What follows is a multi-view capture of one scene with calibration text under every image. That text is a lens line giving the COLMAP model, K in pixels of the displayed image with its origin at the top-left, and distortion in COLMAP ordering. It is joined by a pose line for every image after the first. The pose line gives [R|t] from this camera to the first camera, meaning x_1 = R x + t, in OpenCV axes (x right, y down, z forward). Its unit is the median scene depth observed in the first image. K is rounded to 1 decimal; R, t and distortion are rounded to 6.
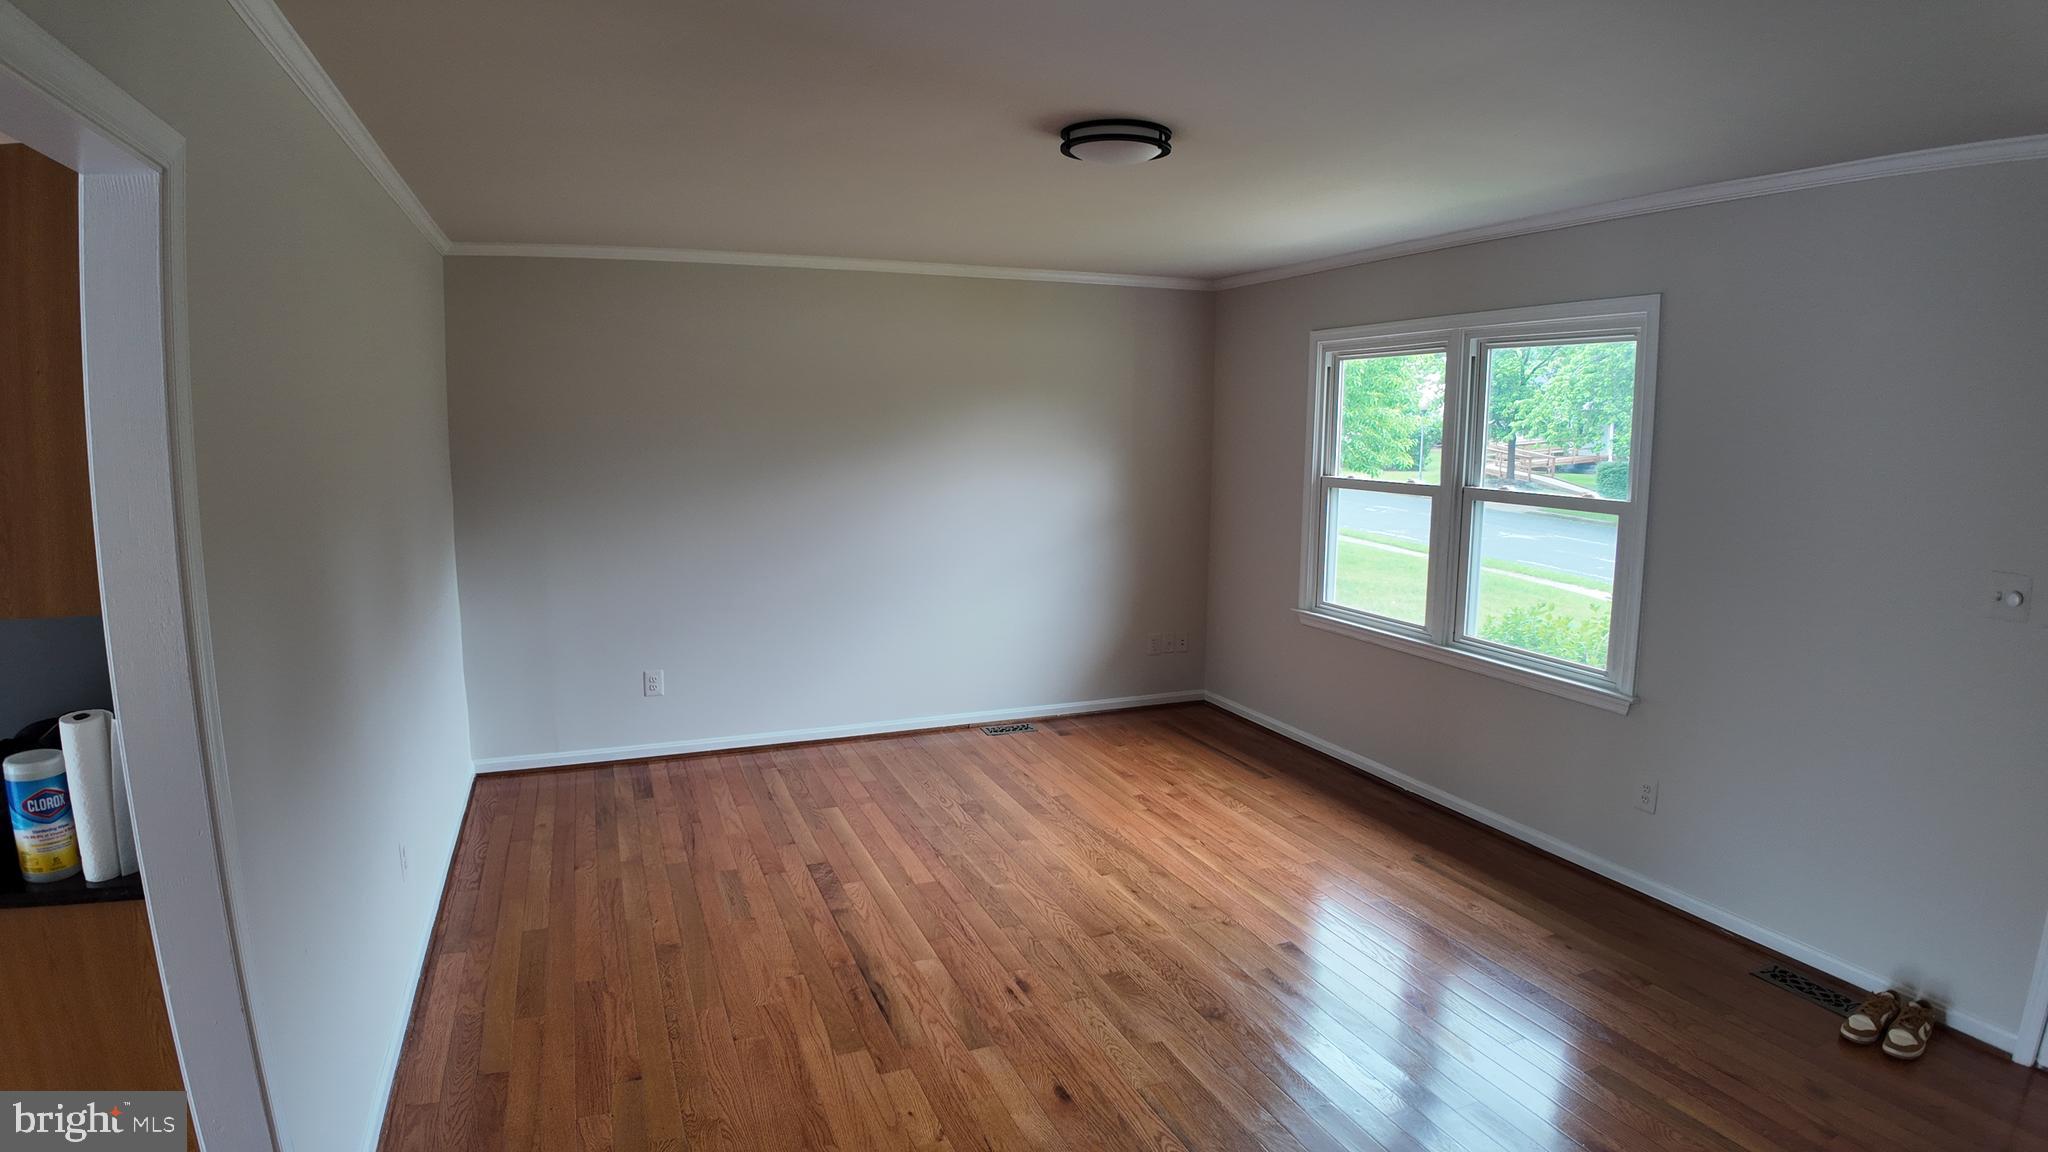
lens RADIAL K [[1090.1, 0, 1024.0], [0, 1090.1, 576.0], [0, 0, 1]] dist [-0.060960, -0.055699]
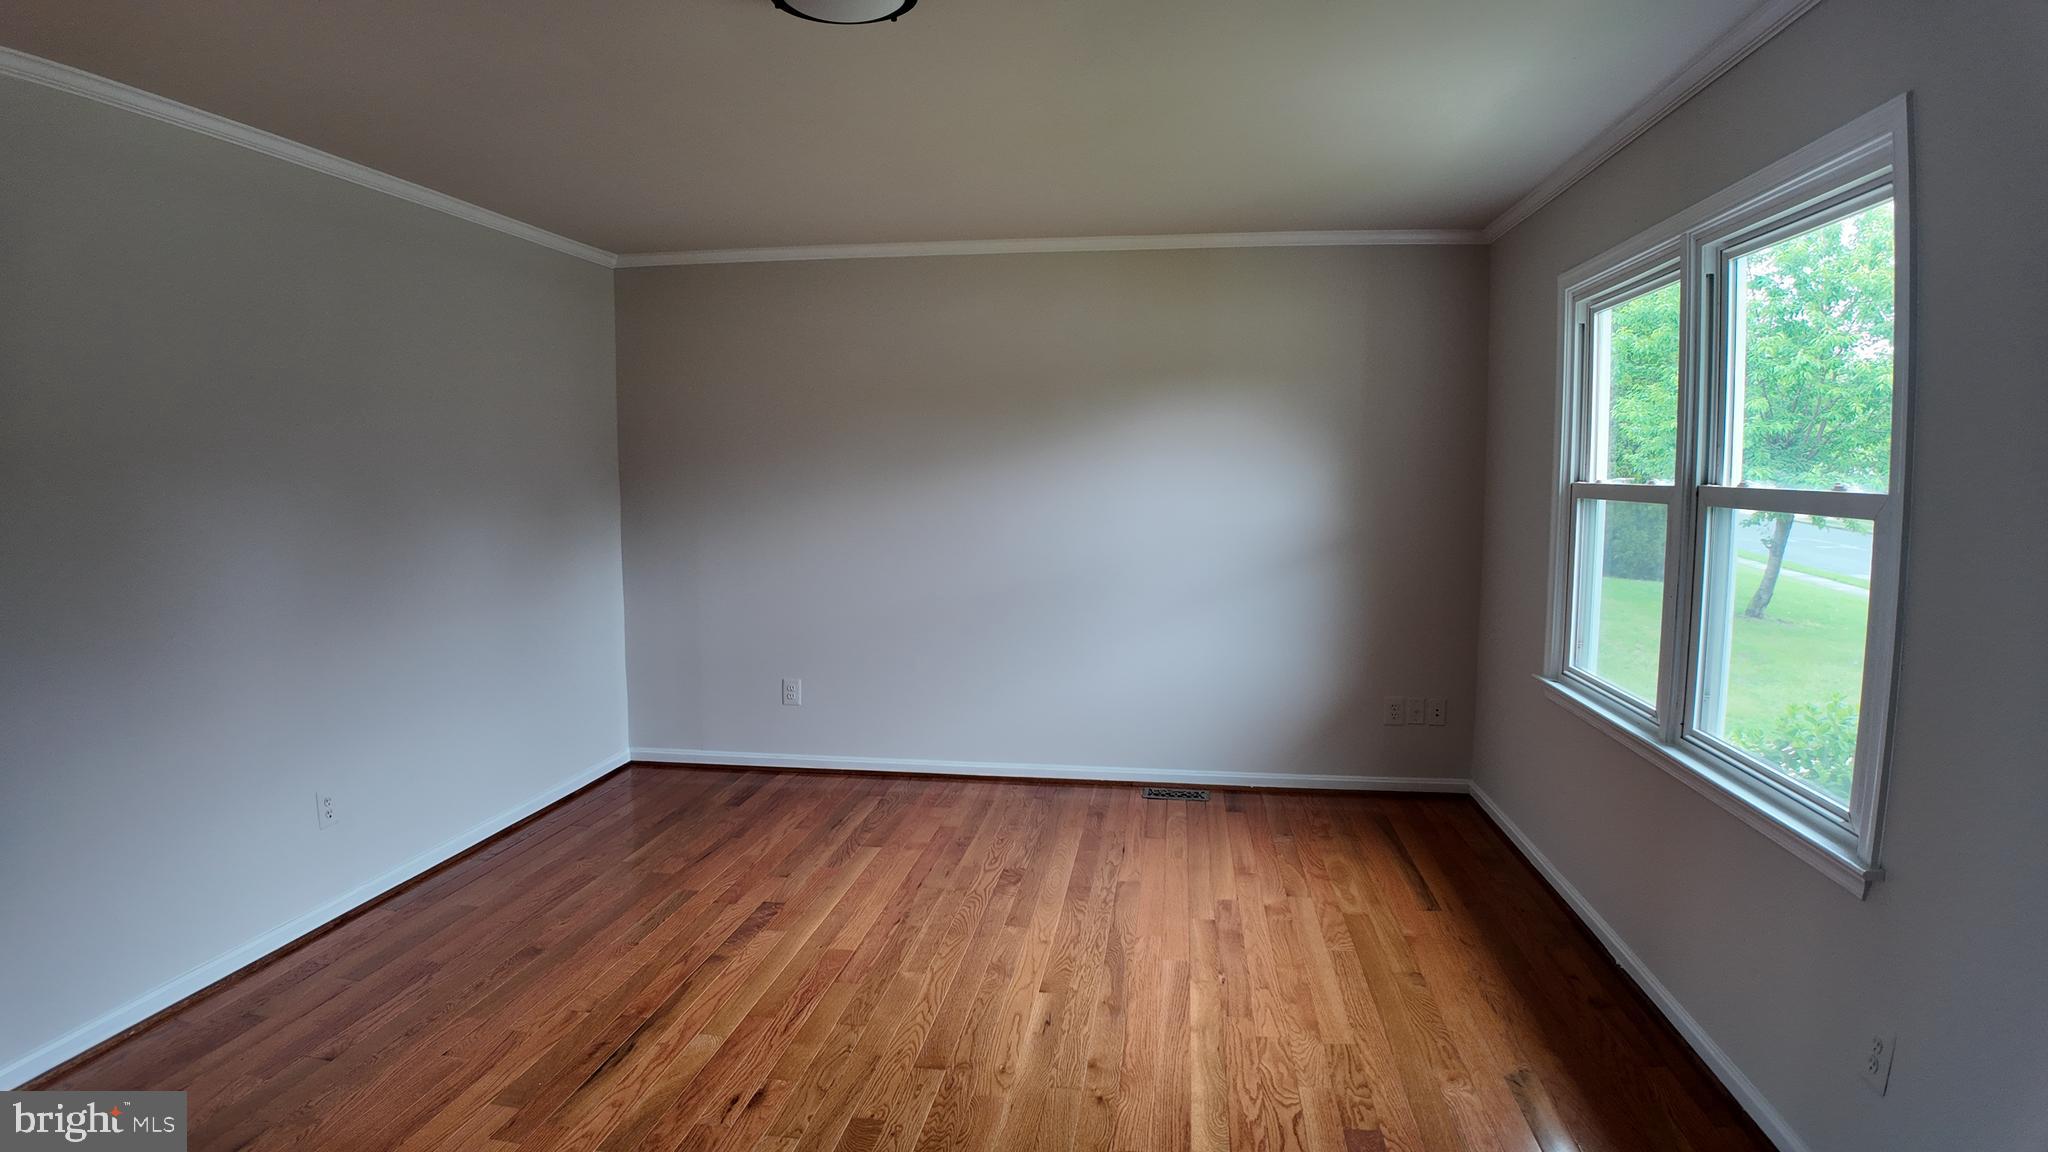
lens RADIAL K [[1090.1, 0, 1024.0], [0, 1090.1, 576.0], [0, 0, 1]] dist [-0.060960, -0.055699]
pose [[0.862890, 0.043438, -0.503522, 0.374508], [-0.067310, 0.997301, -0.029313, 0.010999], [0.500890, 0.059186, 0.863485, 0.293454]]
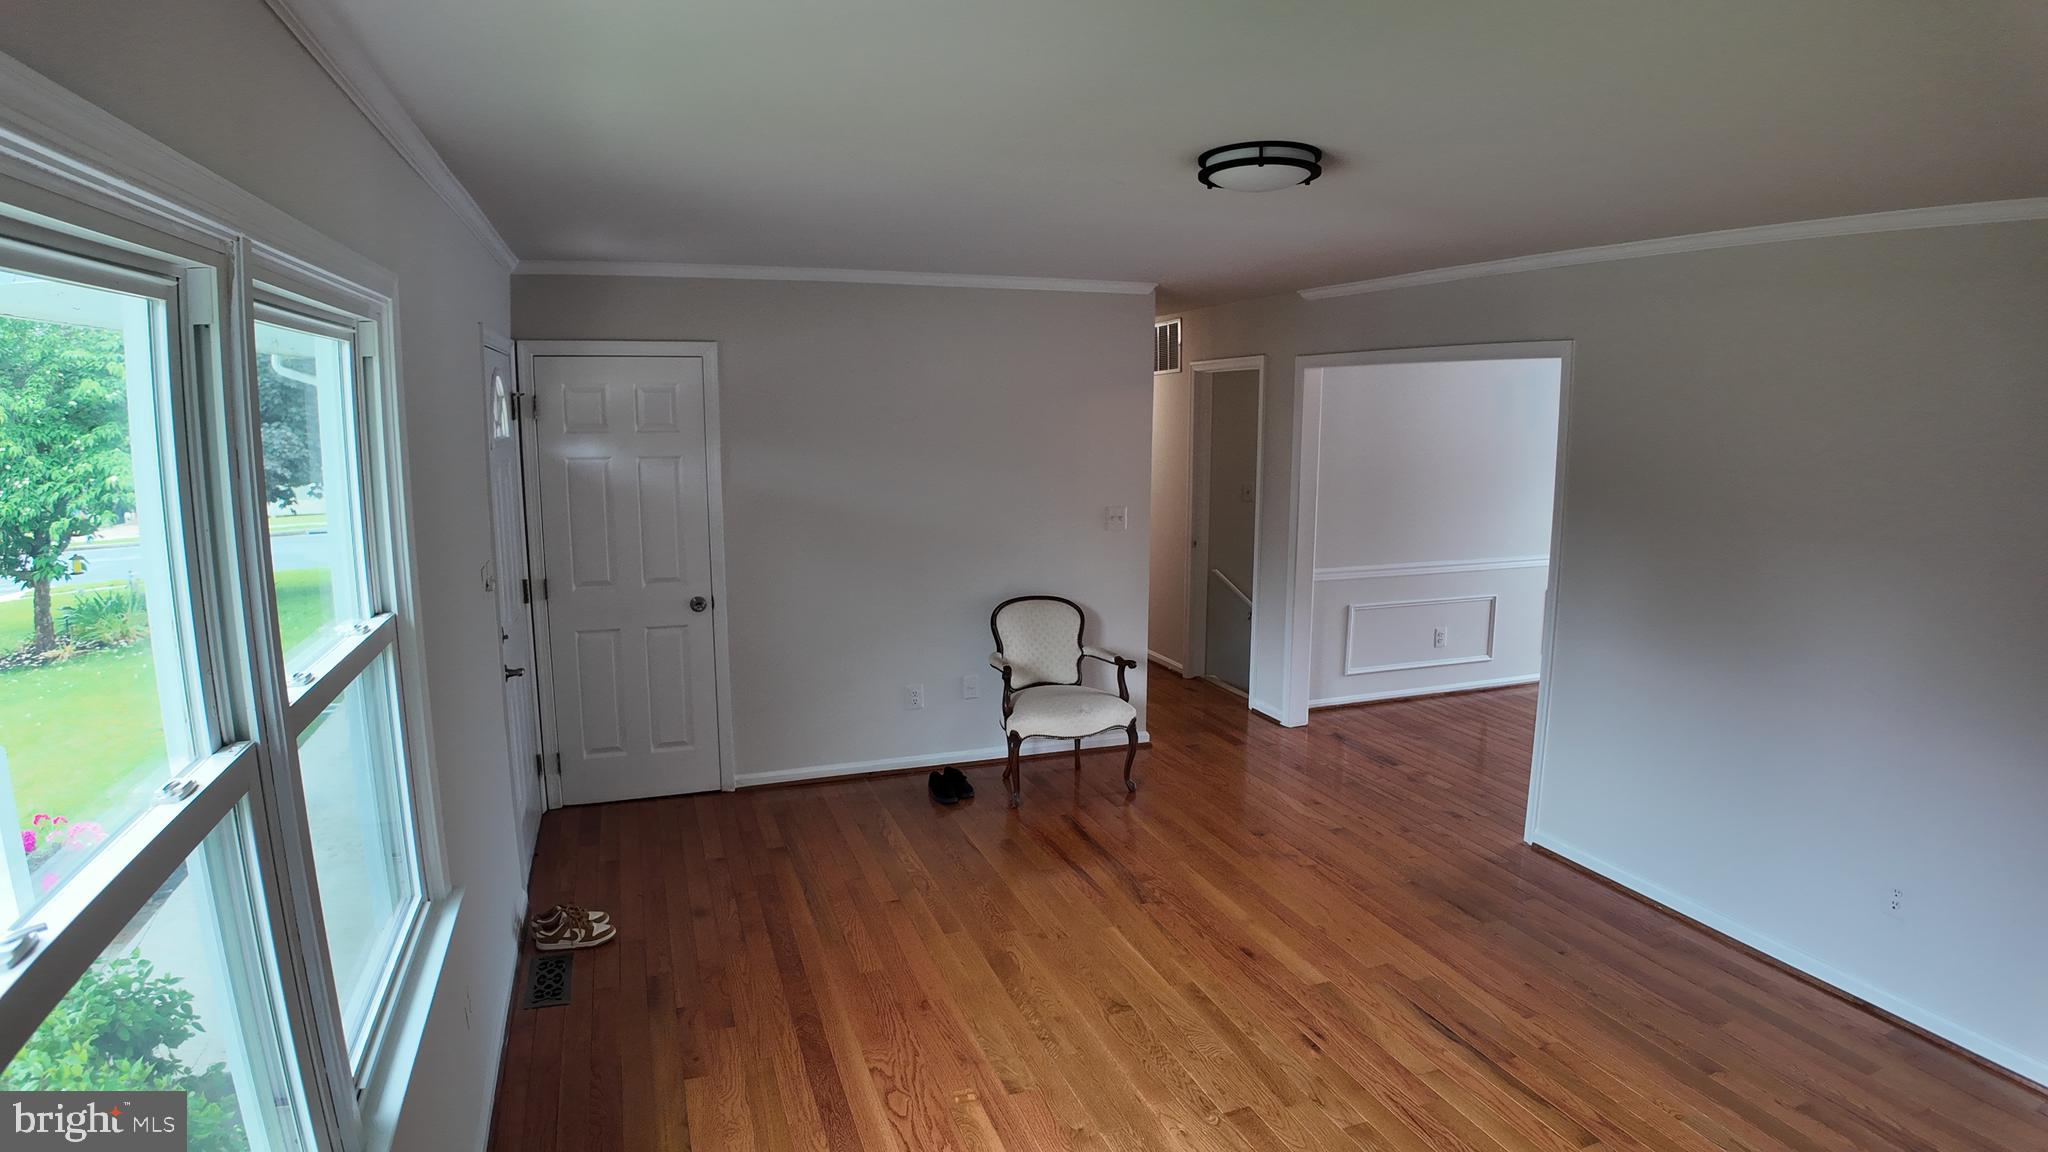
lens RADIAL K [[1090.1, 0, 1024.0], [0, 1090.1, 576.0], [0, 0, 1]] dist [-0.060960, -0.055699]
pose [[-0.999378, -0.010280, 0.033729, 0.162287], [0.000128, 0.955497, 0.295002, -0.218961], [-0.035260, 0.294823, -0.954901, 1.275824]]
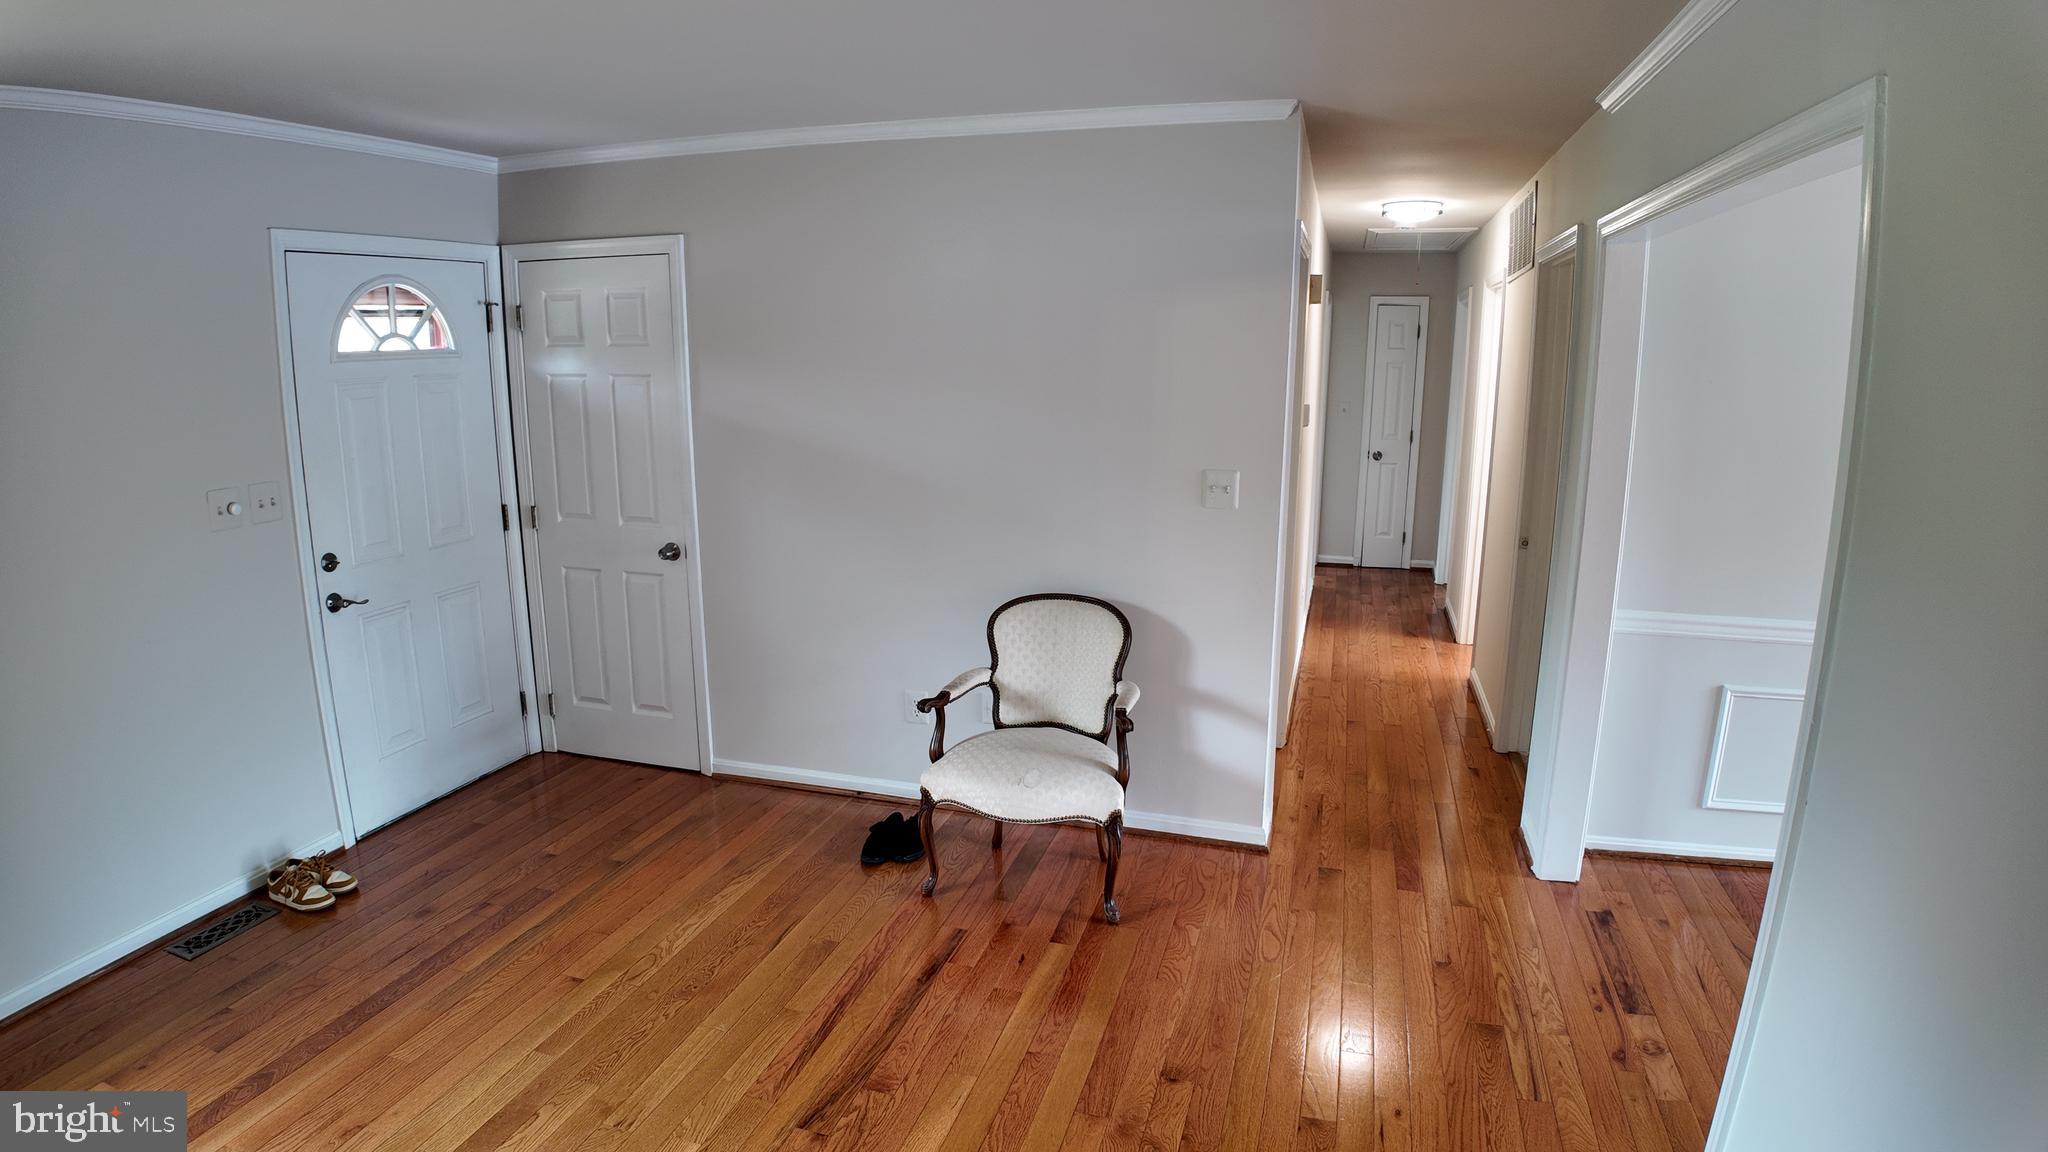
lens RADIAL K [[1090.1, 0, 1024.0], [0, 1090.1, 576.0], [0, 0, 1]] dist [-0.060960, -0.055699]
pose [[-0.781302, -0.133330, 0.609745, -0.273223], [0.084592, 0.945283, 0.315093, -0.114933], [-0.618394, 0.297763, -0.727273, 0.744493]]
